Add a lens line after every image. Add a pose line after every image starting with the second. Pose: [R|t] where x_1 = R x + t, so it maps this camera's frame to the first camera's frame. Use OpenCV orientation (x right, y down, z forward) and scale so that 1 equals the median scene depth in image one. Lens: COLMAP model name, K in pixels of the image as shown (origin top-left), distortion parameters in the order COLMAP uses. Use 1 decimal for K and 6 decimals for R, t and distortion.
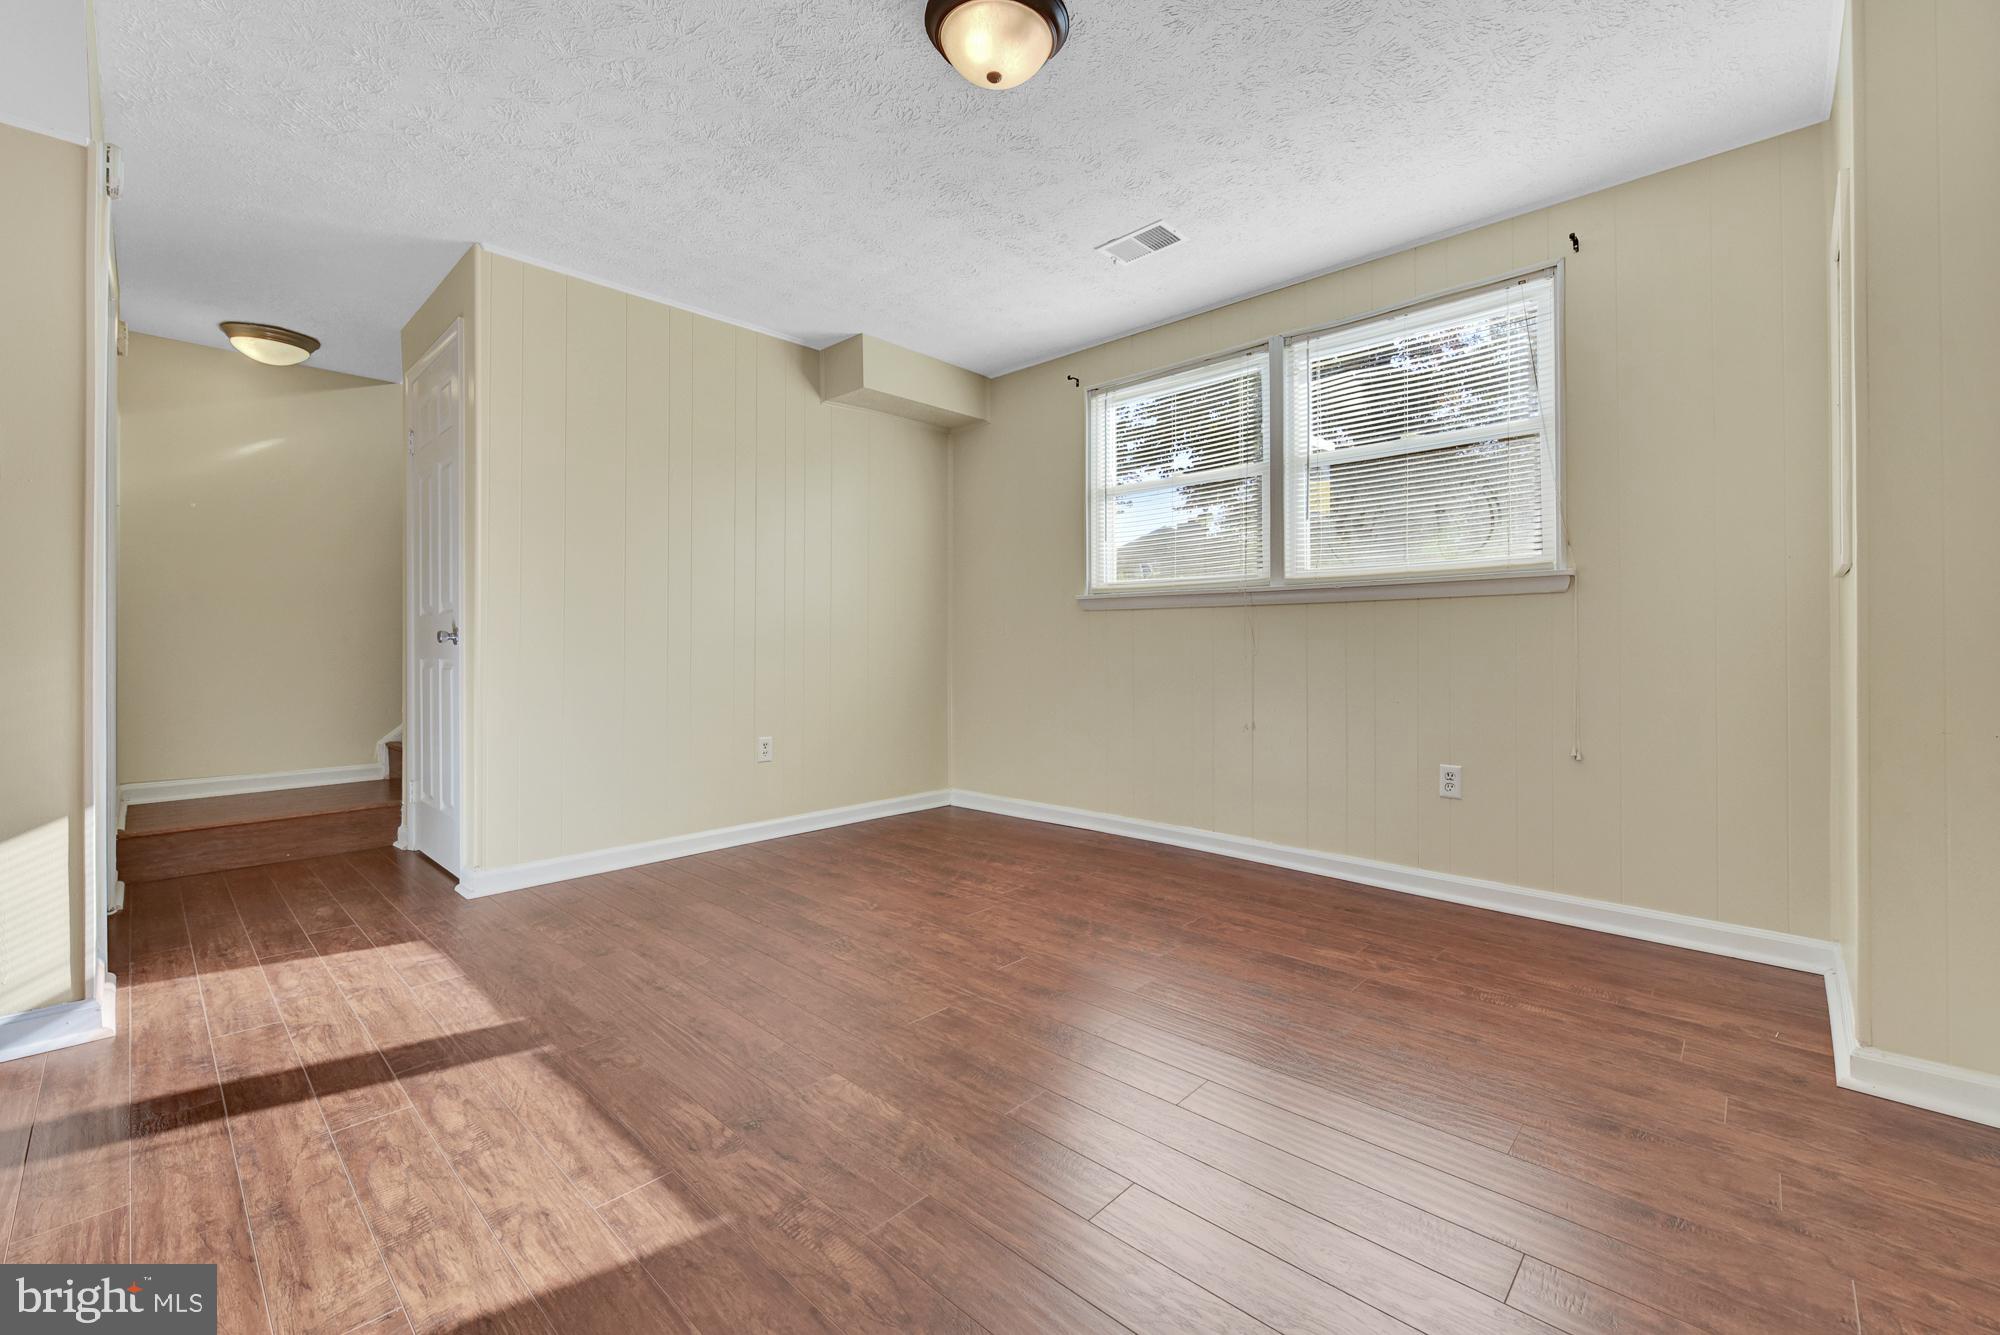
lens RADIAL K [[834.9, 0, 998.8], [0, 834.9, 637.7], [0, 0, 1]] dist [-0.000235, -0.000048]
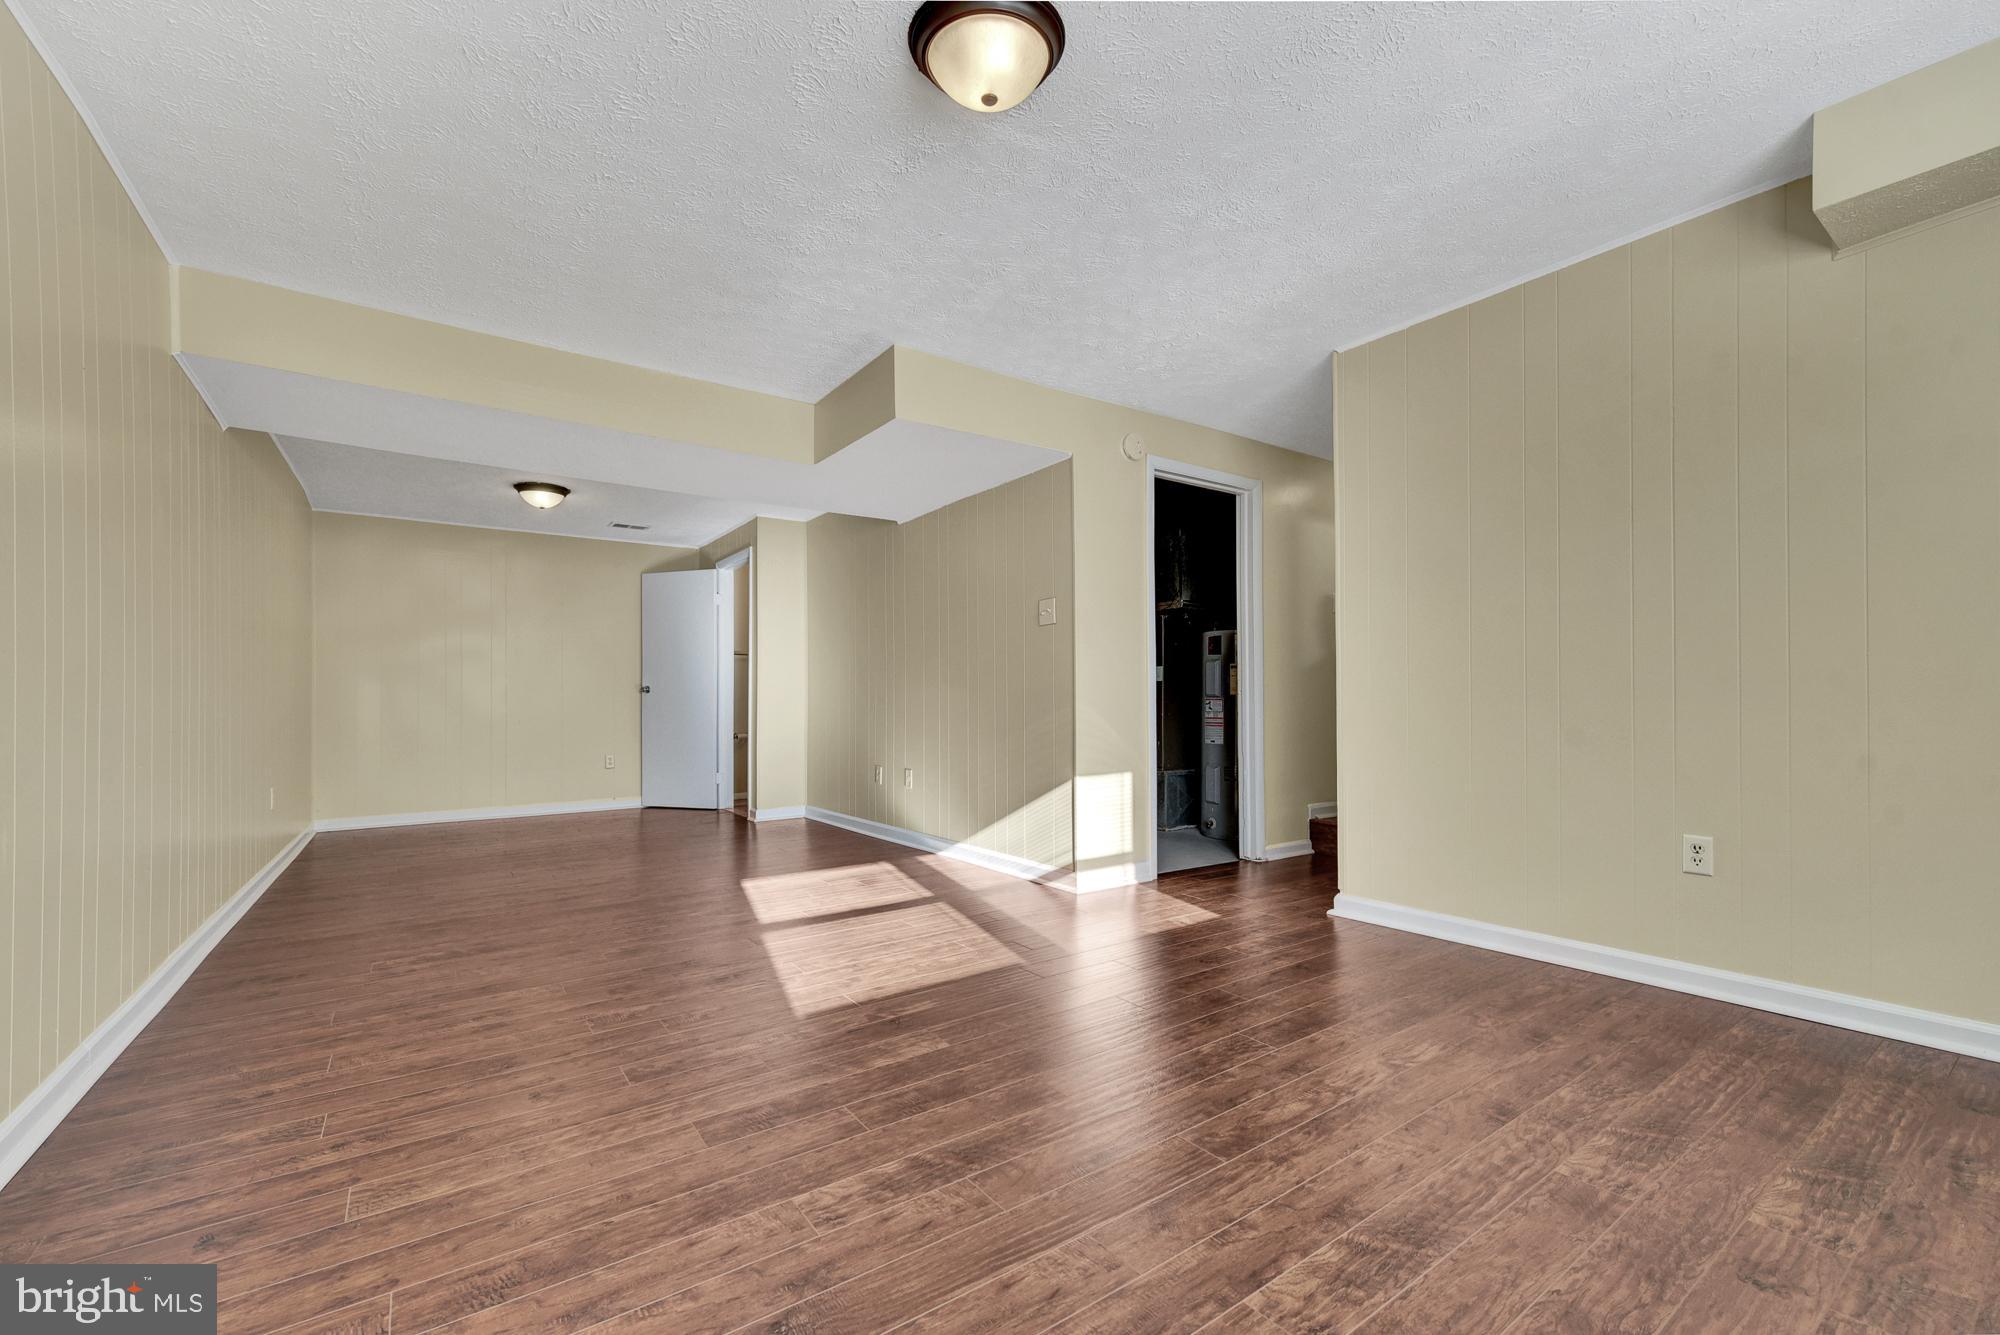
lens RADIAL K [[825.0, 0, 1000.0], [0, 825.0, 667.5], [0, 0, 1]] dist [-0.000697, -0.000119]
pose [[-0.191550, -0.040907, -0.980630, 0.712341], [0.010649, 0.998986, -0.043753, 0.018126], [0.981425, -0.018824, -0.190920, 0.939909]]
